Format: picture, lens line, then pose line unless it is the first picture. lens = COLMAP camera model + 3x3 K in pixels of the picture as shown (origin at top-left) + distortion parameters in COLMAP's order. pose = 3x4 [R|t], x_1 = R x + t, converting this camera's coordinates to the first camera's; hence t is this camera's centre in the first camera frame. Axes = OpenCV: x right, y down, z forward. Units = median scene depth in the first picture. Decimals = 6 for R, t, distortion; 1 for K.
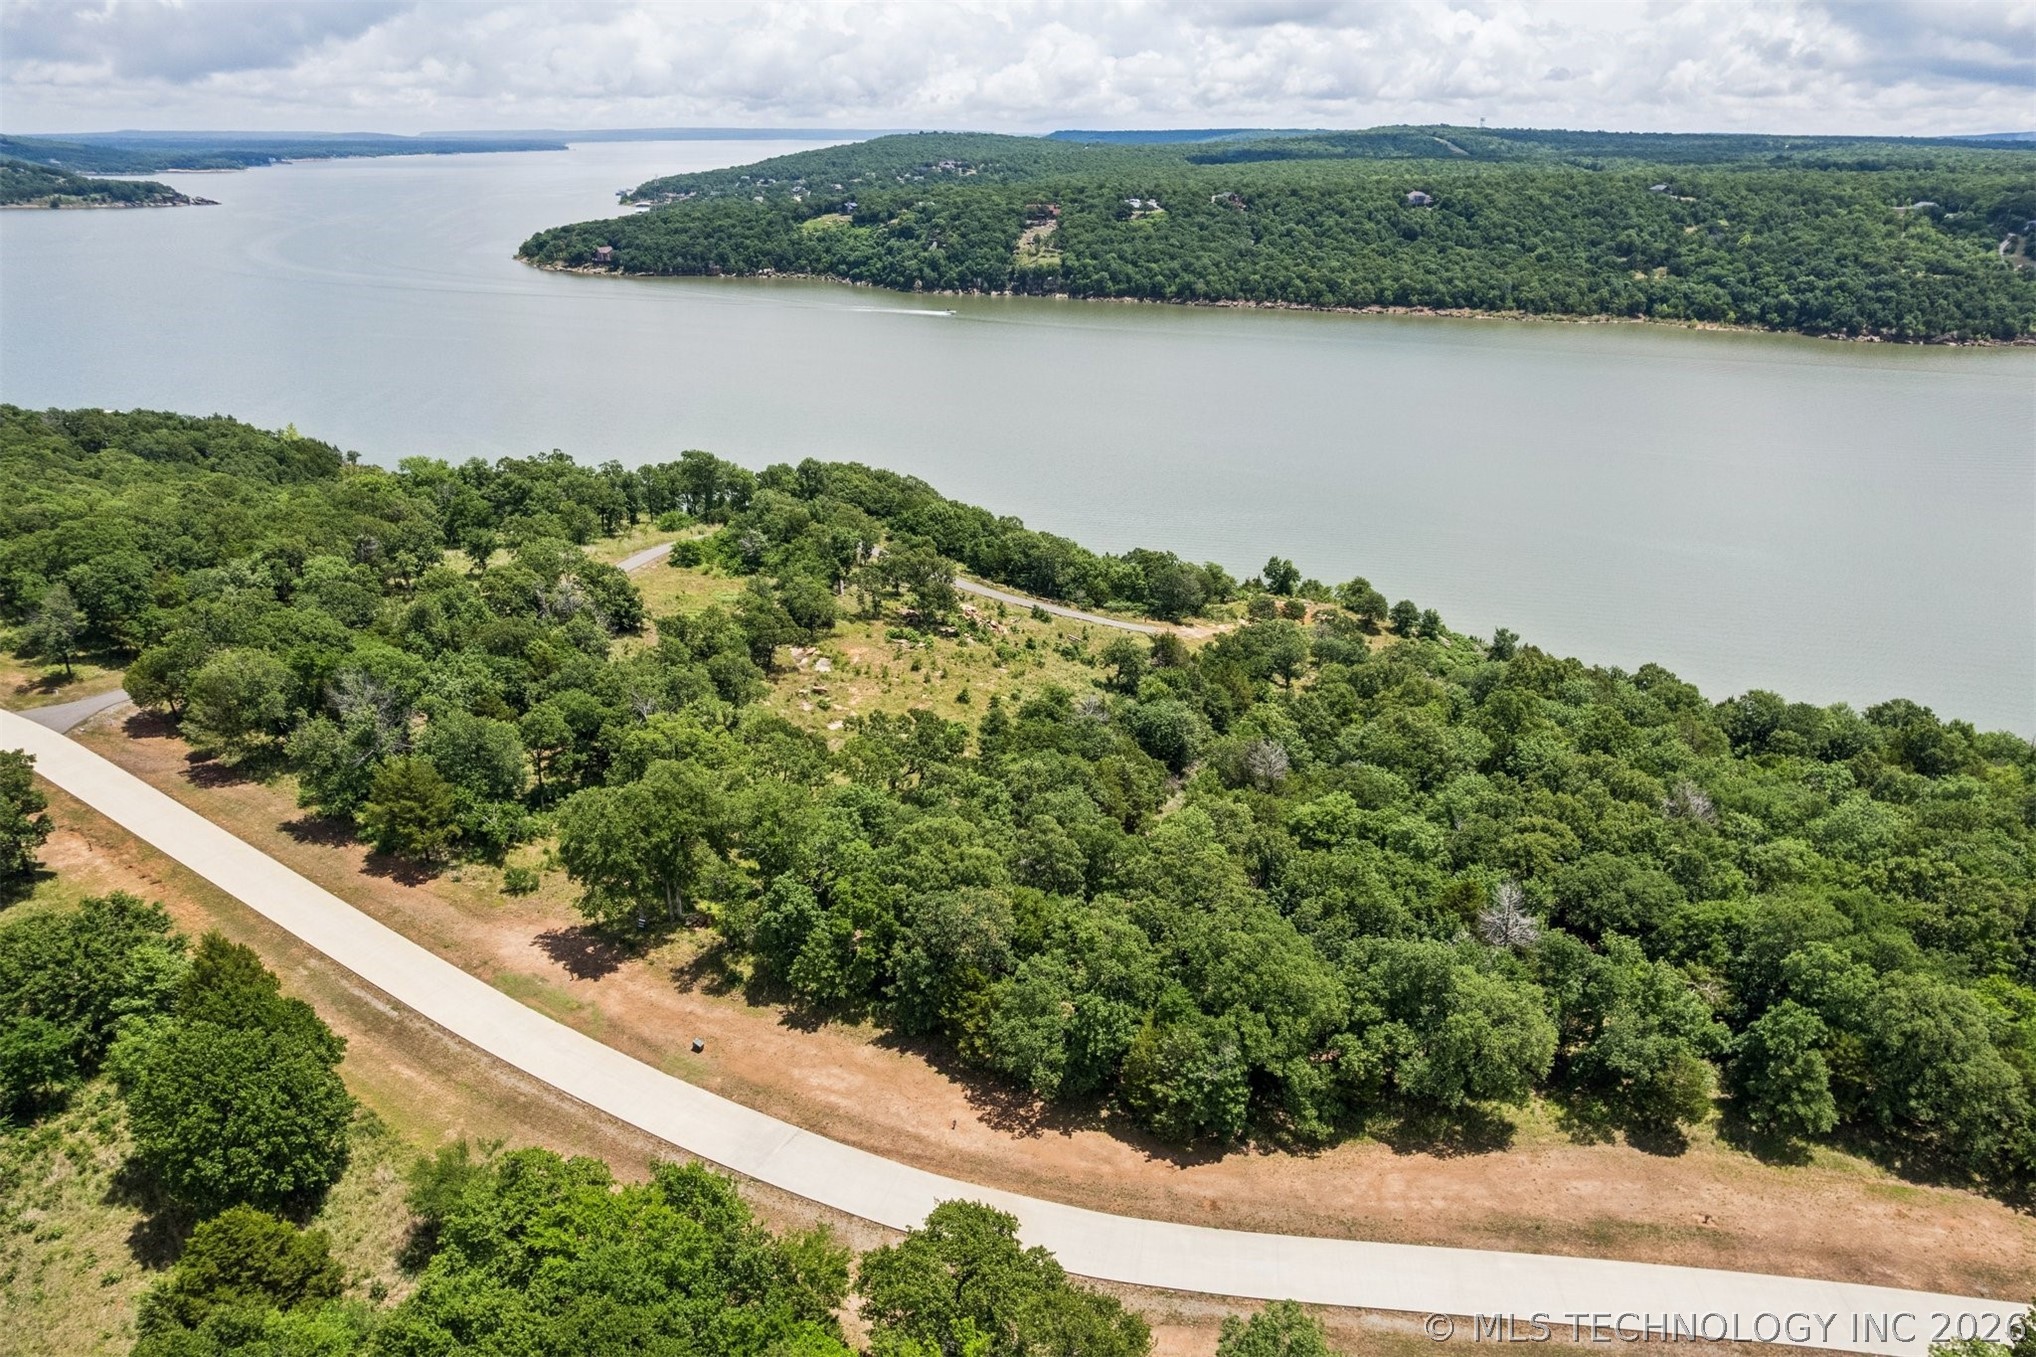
lens RADIAL K [[1326.5, 0, 1034.2], [0, 1326.5, 709.4], [0, 0, 1]] dist [-0.084490, 0.075436]
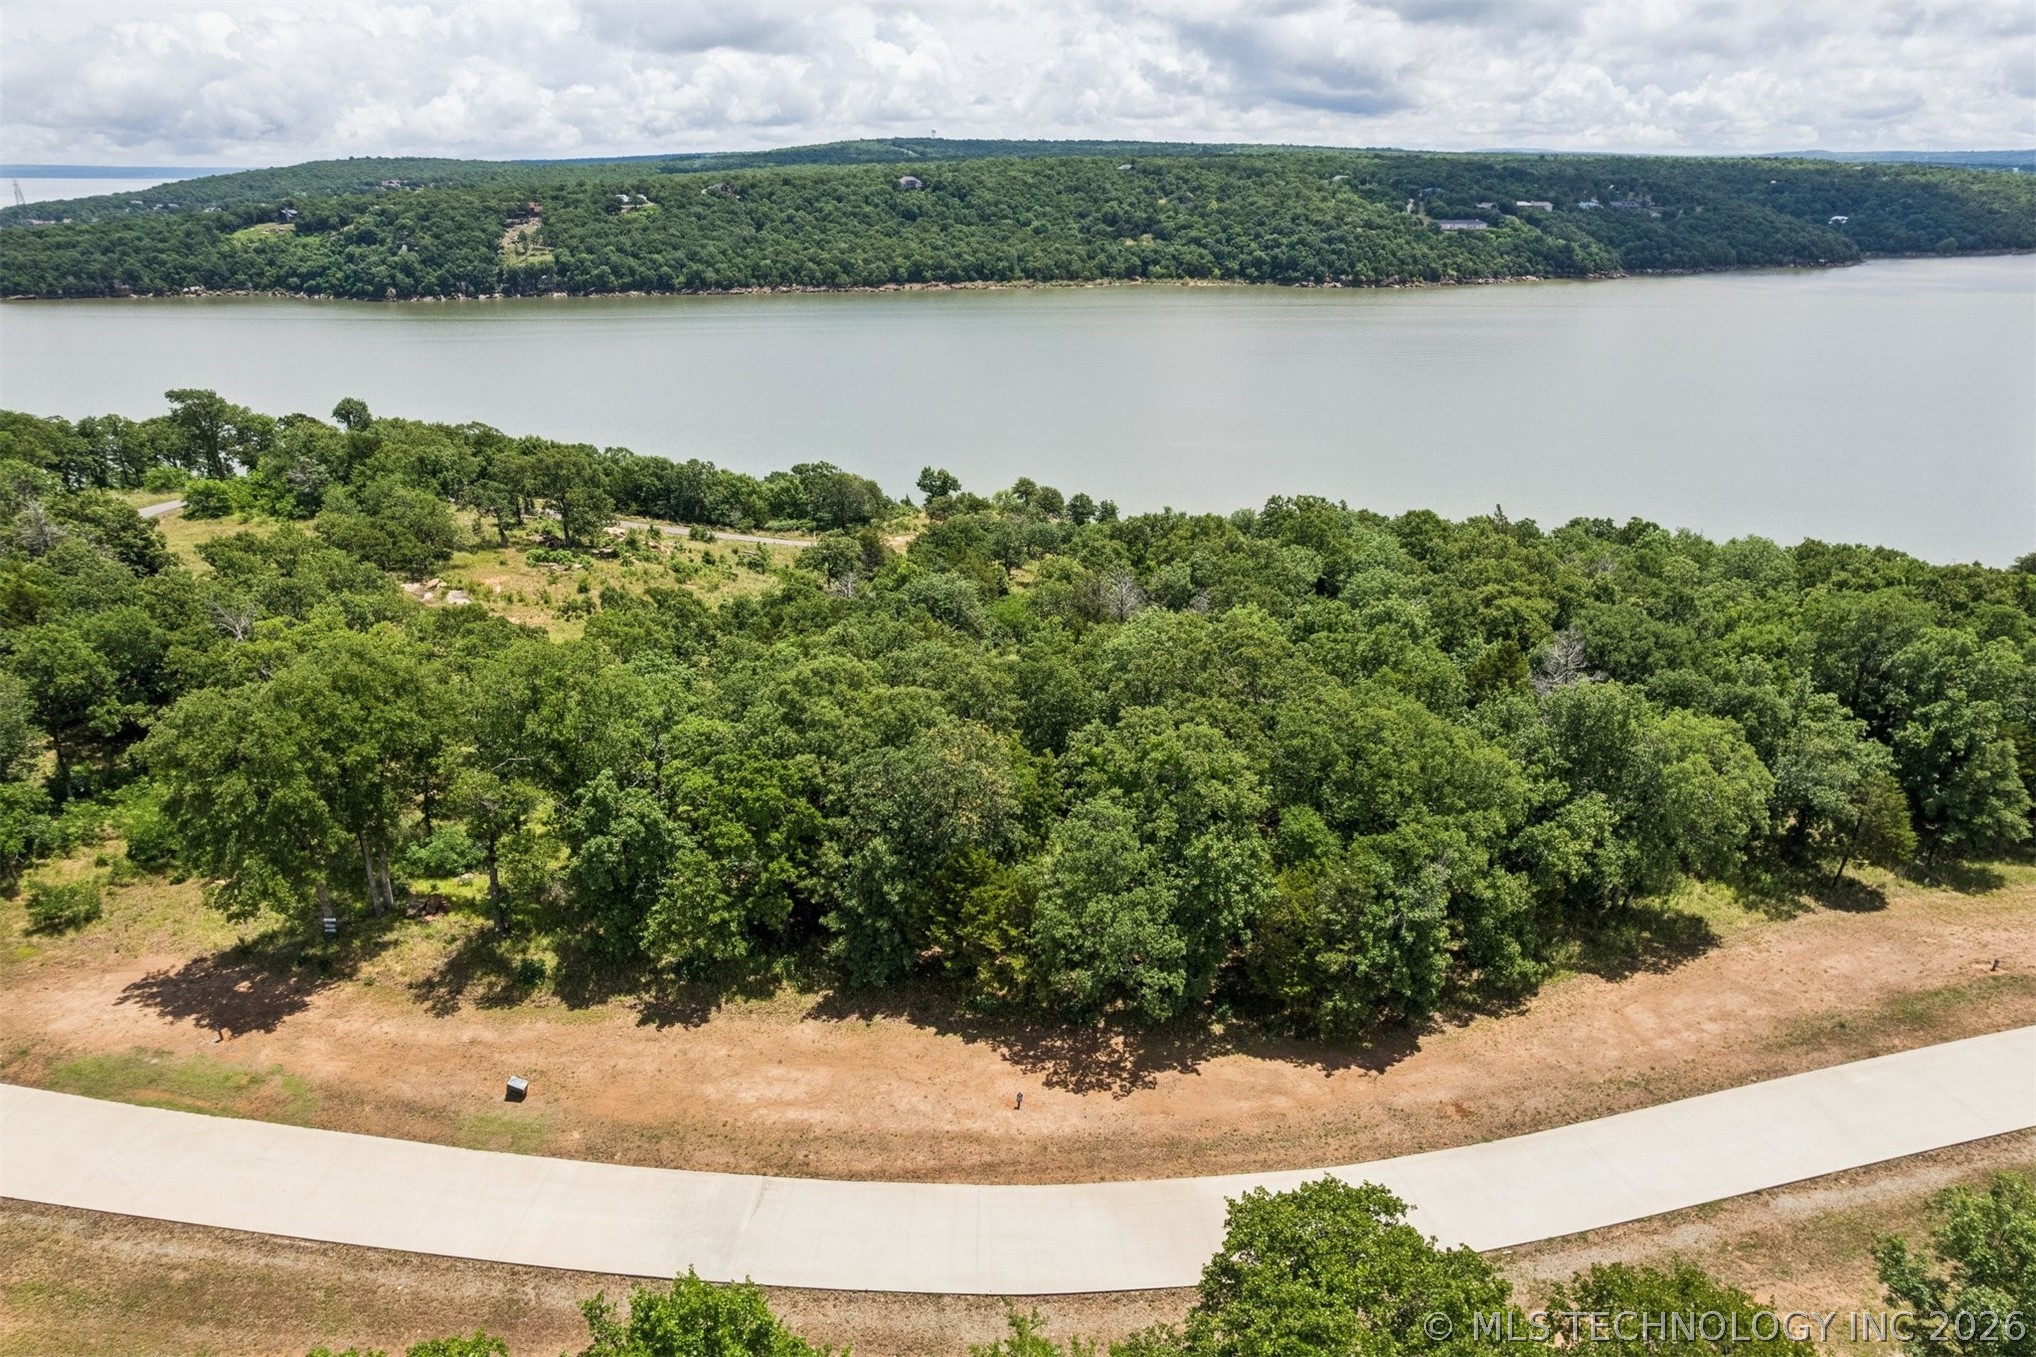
lens RADIAL K [[1314.5, 0, 1026.8], [0, 1314.5, 709.0], [0, 0, 1]] dist [-0.088178, 0.079230]
pose [[0.929908, -0.153028, 0.334446, -0.077139], [0.157566, 0.987414, 0.013696, 0.044759], [-0.332332, 0.039962, 0.942315, 0.146887]]
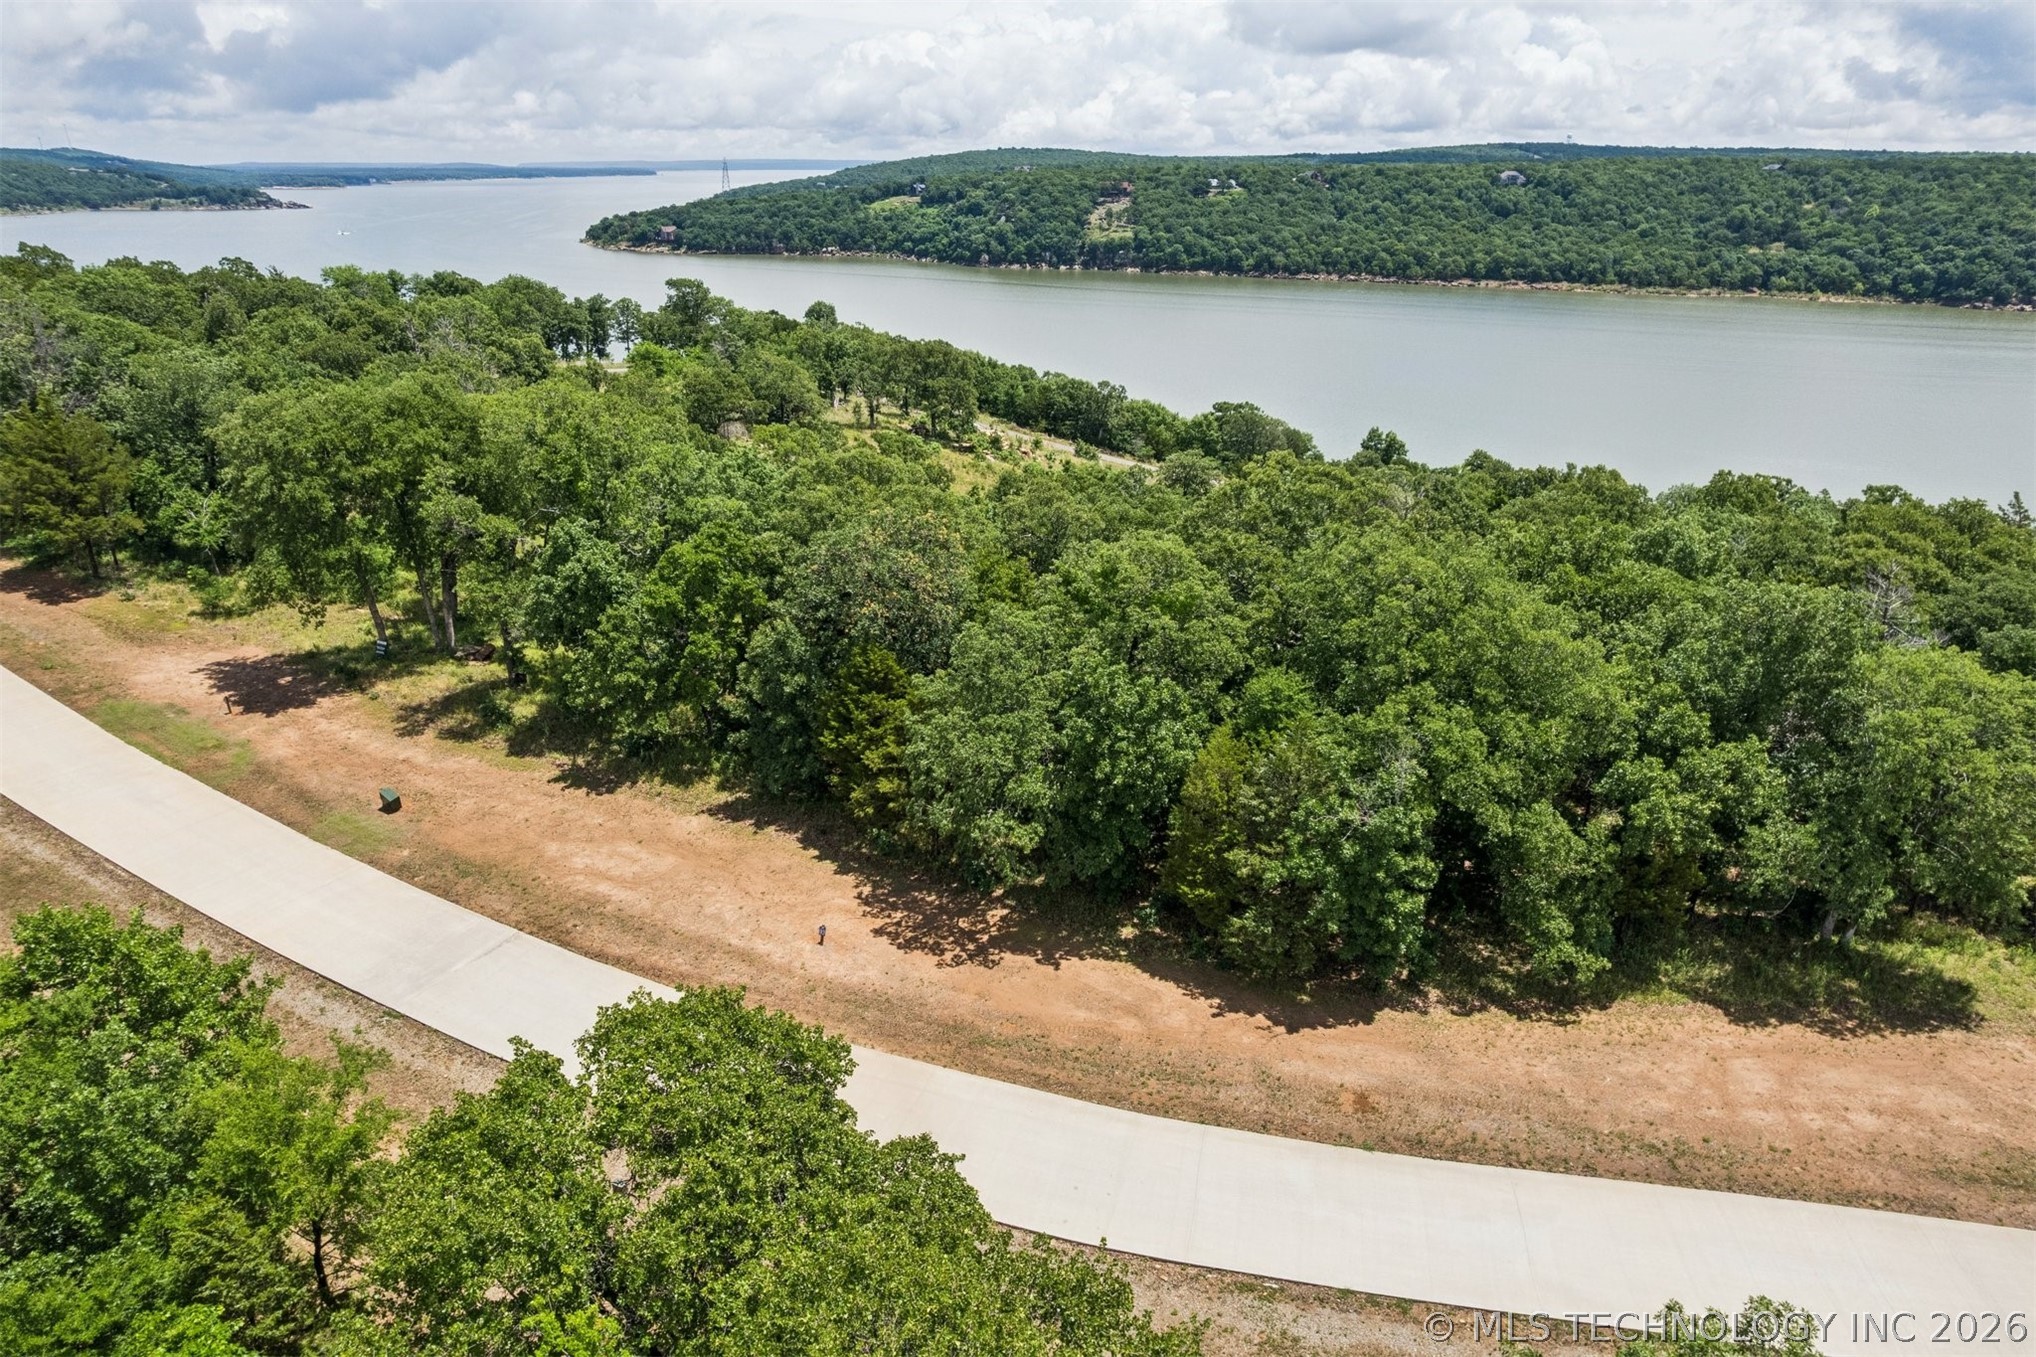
lens RADIAL K [[1323.6, 0, 1030.3], [0, 1323.6, 705.3], [0, 0, 1]] dist [-0.086936, 0.079257]
pose [[0.998312, 0.022139, -0.053700, 0.014002], [-0.023291, 0.999510, -0.020924, 0.080215], [0.053210, 0.022139, 0.998338, 0.171434]]
